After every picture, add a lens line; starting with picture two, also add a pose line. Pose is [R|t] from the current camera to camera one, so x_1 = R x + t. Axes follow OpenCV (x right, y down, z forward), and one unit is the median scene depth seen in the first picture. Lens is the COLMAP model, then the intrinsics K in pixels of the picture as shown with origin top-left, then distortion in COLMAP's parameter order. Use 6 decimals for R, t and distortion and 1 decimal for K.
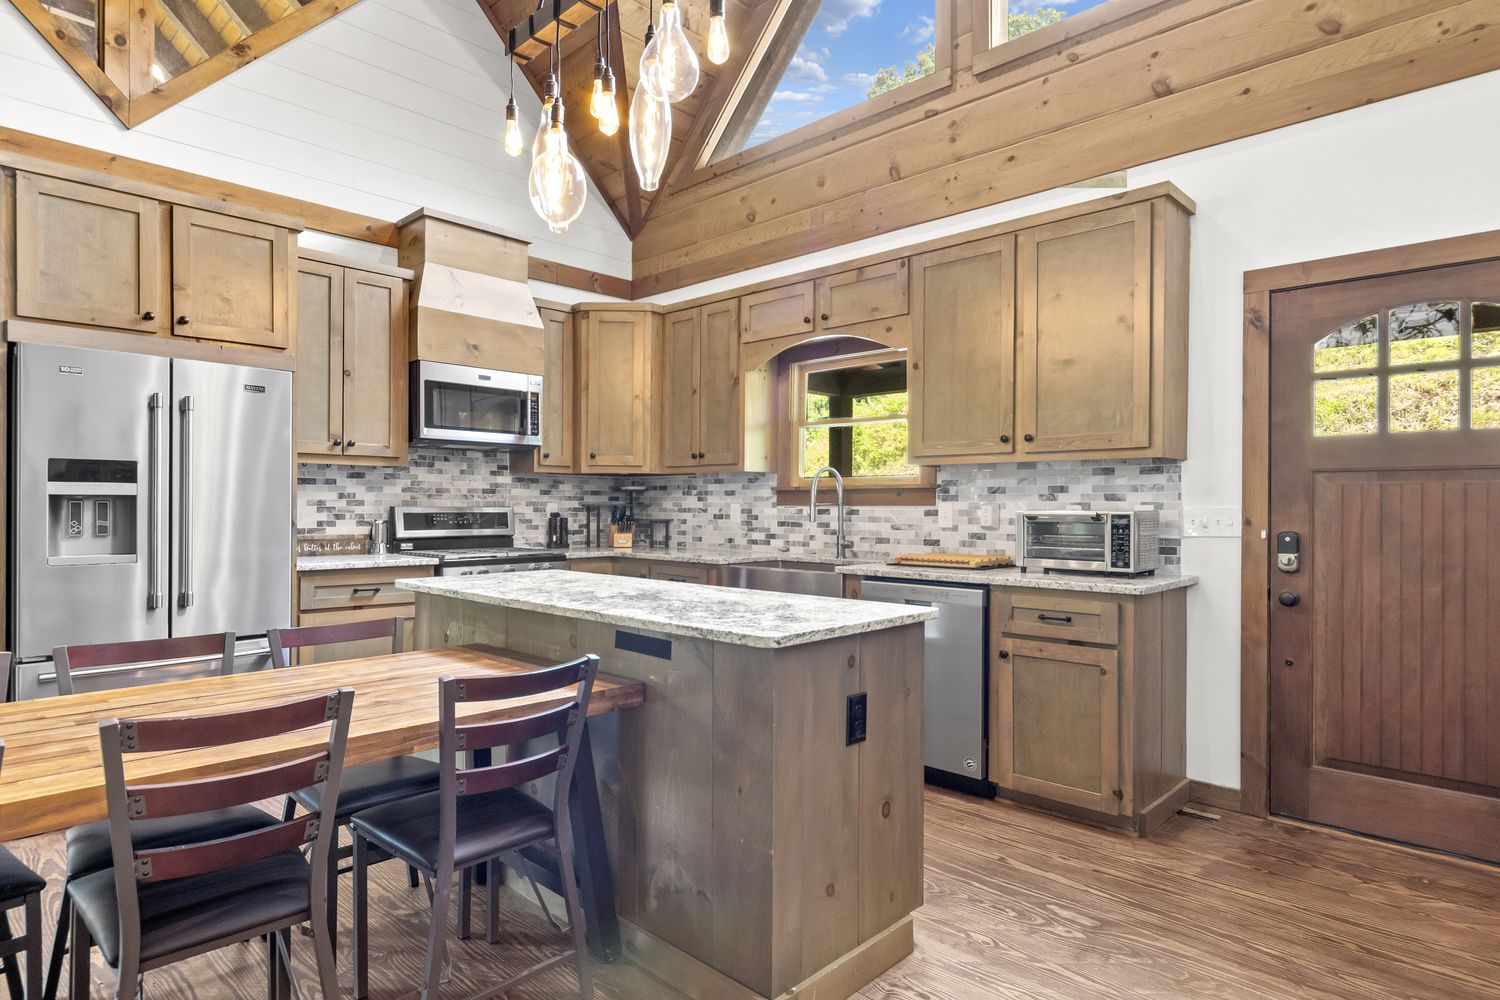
lens RADIAL K [[823.3, 0, 749.5], [0, 823.3, 502.6], [0, 0, 1]] dist [-0.001155, -0.000259]
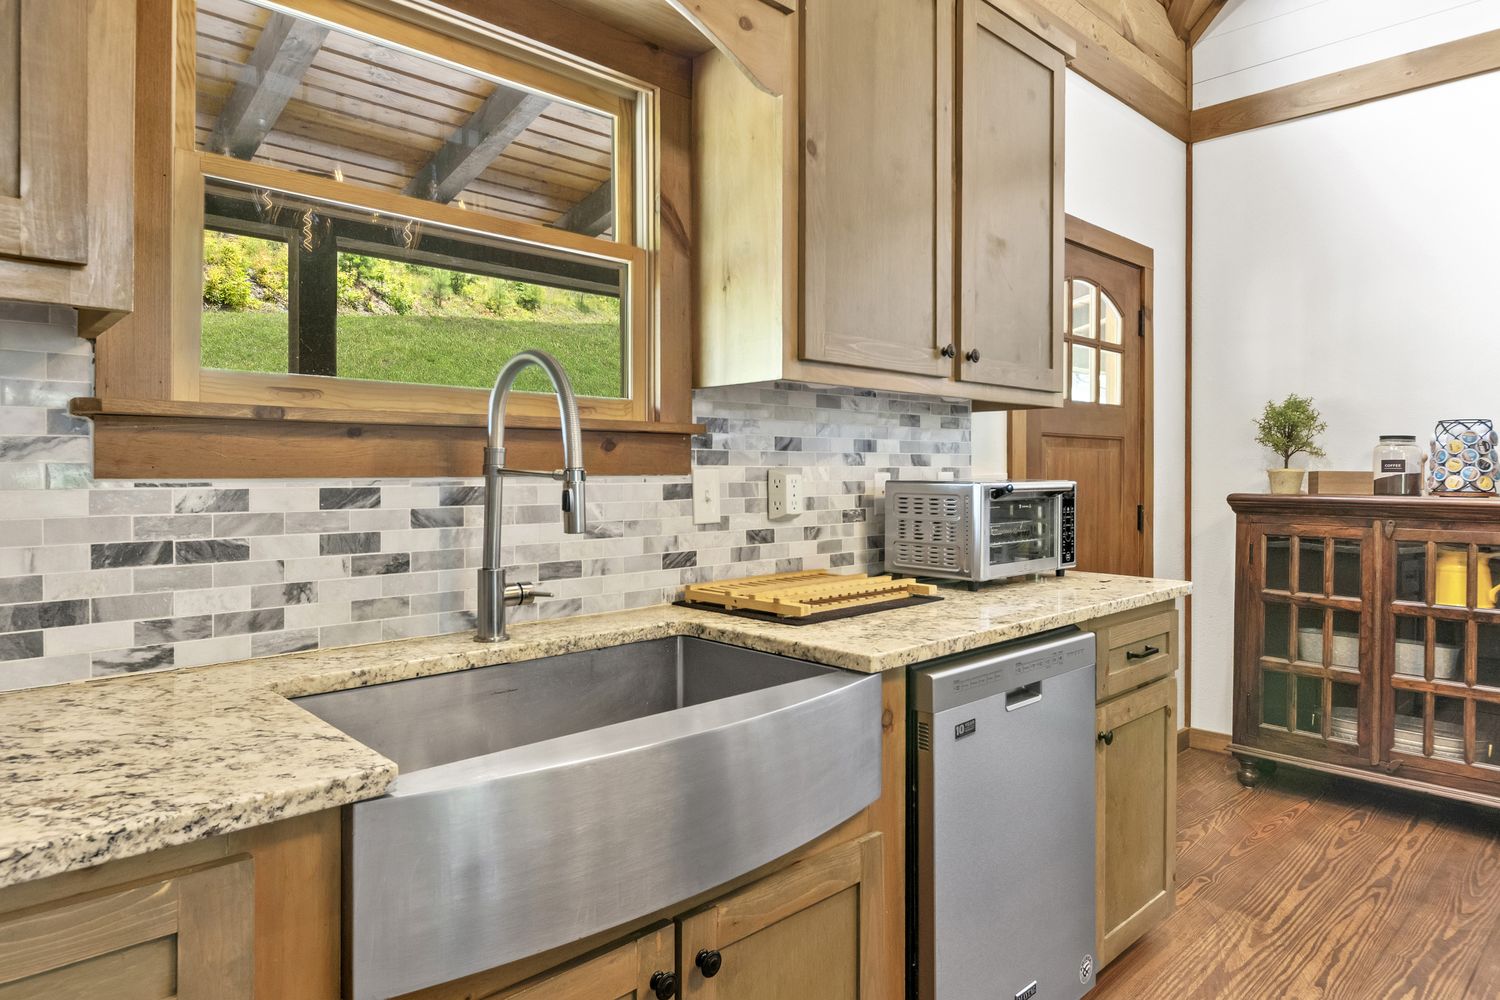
lens RADIAL K [[895.3, 0, 740.4], [0, 895.3, 472.3], [0, 0, 1]] dist [-0.000506, -0.002462]
pose [[0.059160, -0.000659, 0.998248, -0.252977], [0.001478, 0.999999, 0.000573, 0.002322], [-0.998247, 0.001442, 0.059160, 0.969331]]
